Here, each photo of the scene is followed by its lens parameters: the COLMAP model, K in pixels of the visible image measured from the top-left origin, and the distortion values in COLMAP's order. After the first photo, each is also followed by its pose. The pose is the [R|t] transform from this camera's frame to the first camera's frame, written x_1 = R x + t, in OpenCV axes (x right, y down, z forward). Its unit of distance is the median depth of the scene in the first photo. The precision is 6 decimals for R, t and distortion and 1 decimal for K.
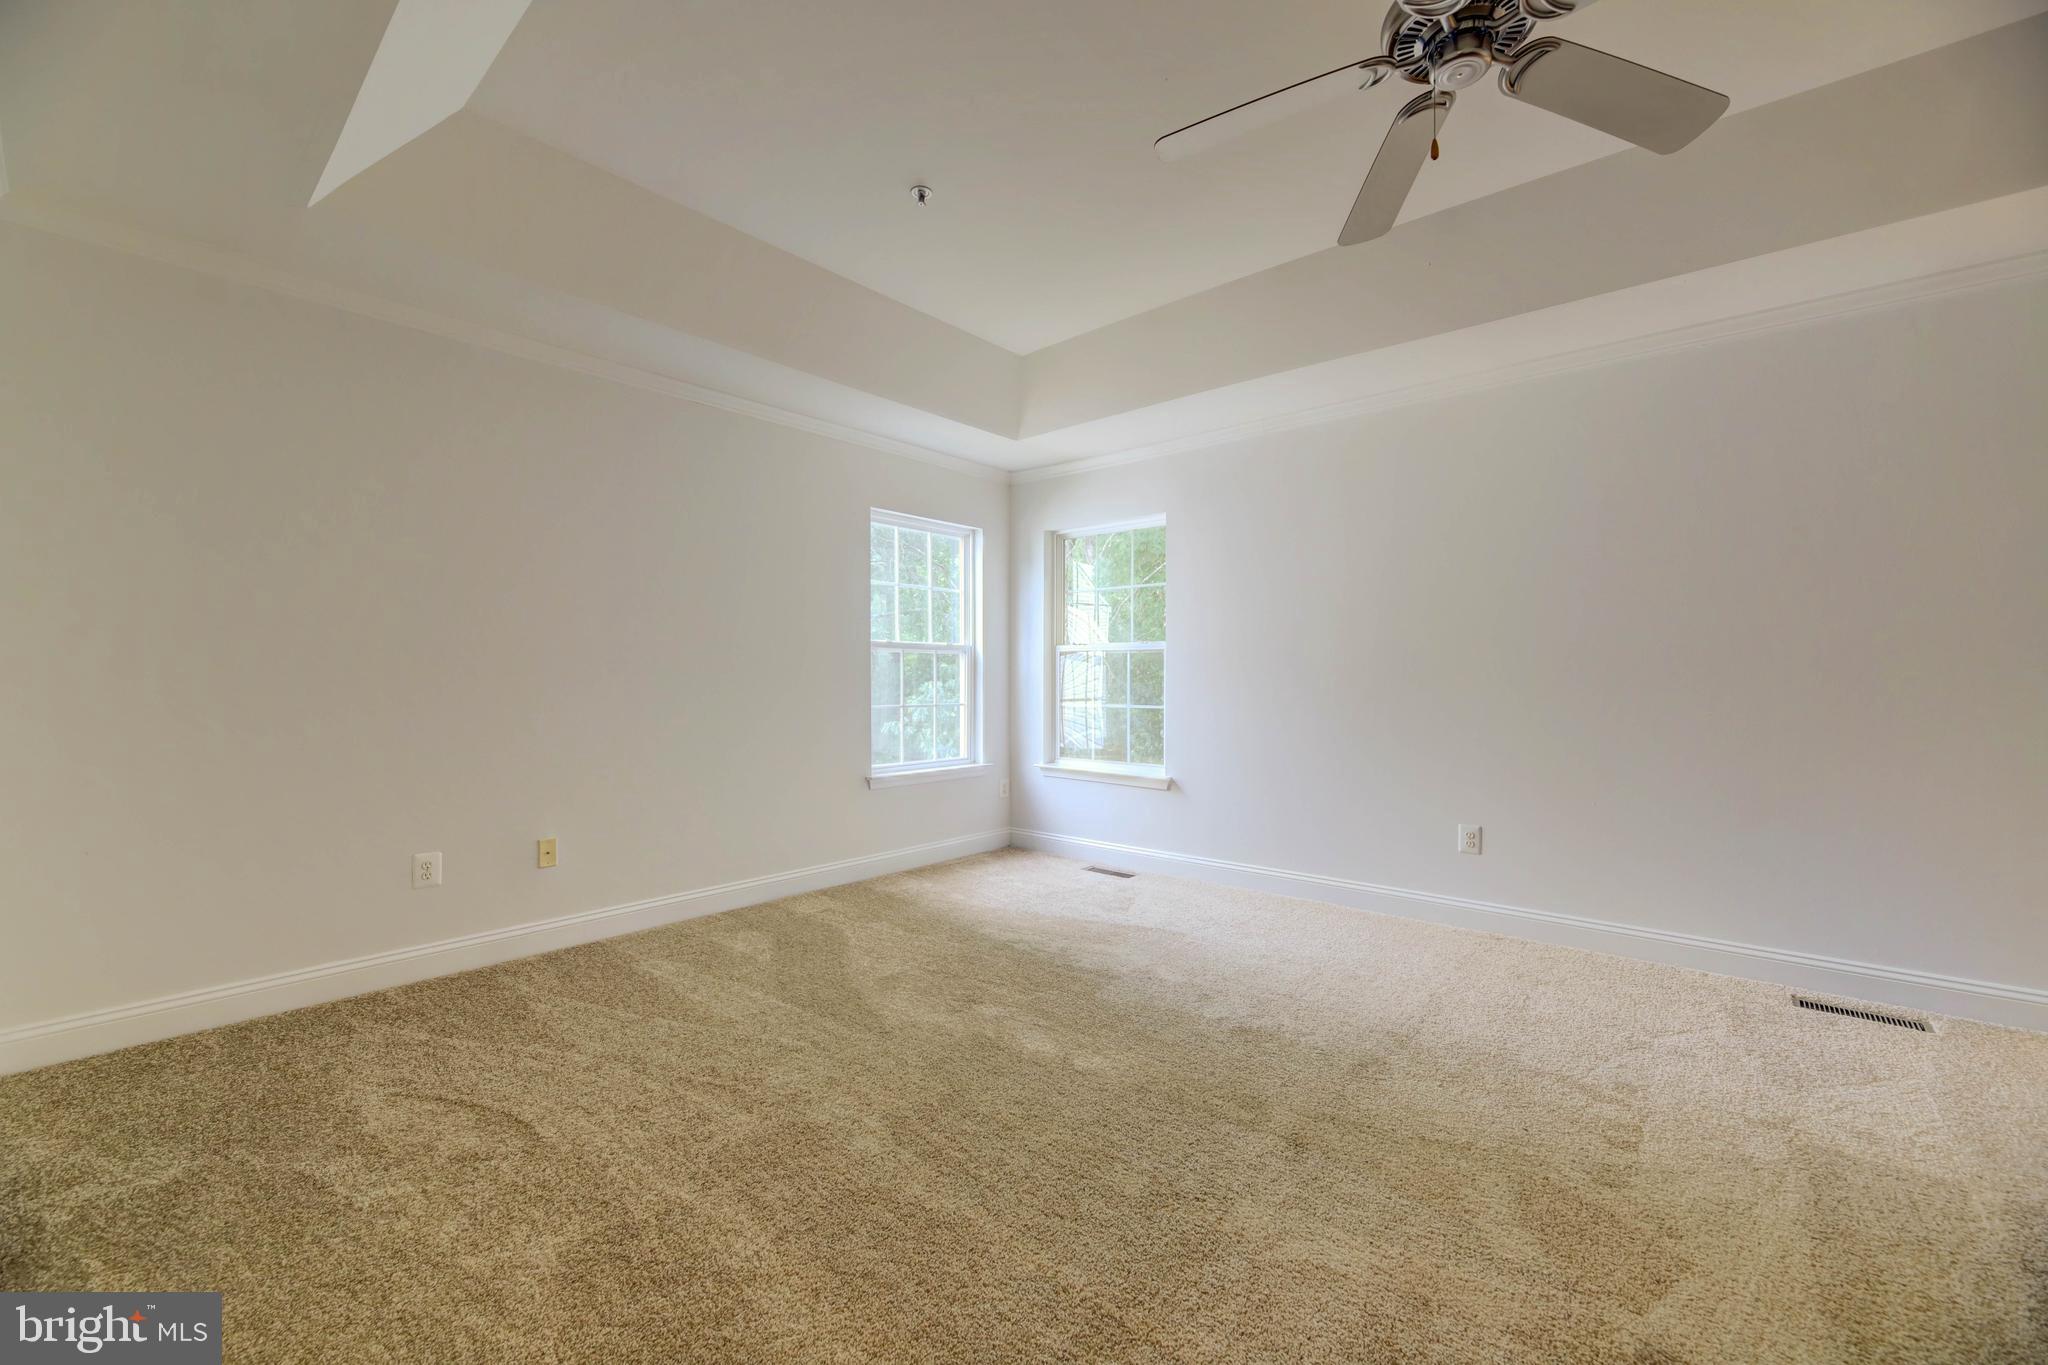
lens RADIAL K [[829.1, 0, 1028.1], [0, 829.1, 679.3], [0, 0, 1]] dist [0.009958, -0.006291]
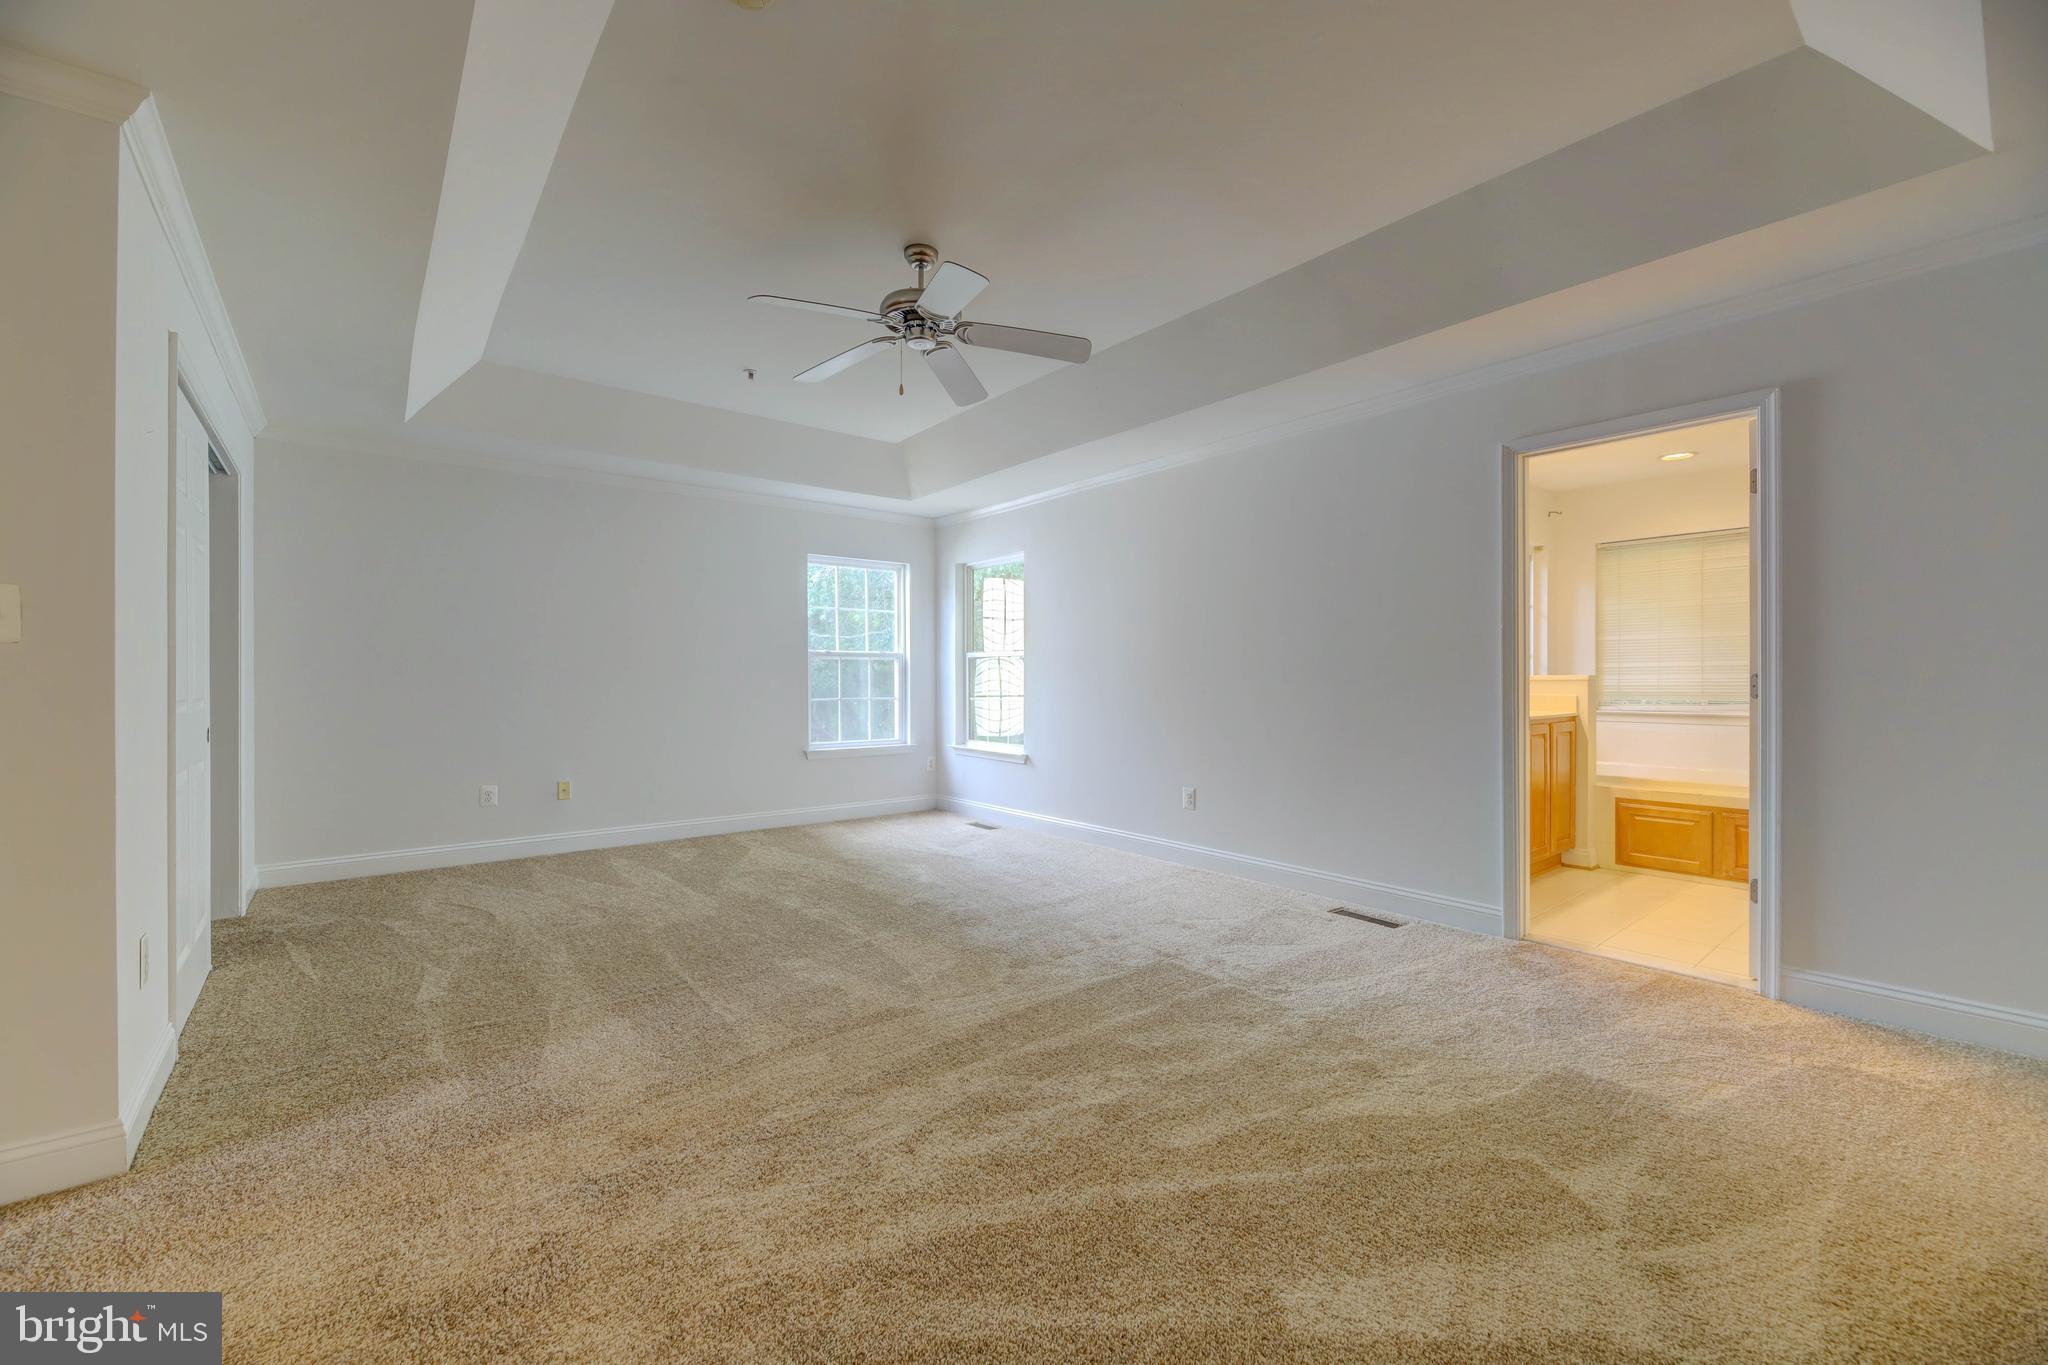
lens RADIAL K [[829.1, 0, 1028.1], [0, 829.1, 679.3], [0, 0, 1]] dist [0.009958, -0.006291]
pose [[0.984229, -0.001913, -0.176888, 0.408114], [0.002166, 0.999997, 0.001238, -0.001302], [0.176885, -0.001602, 0.984230, -0.283676]]
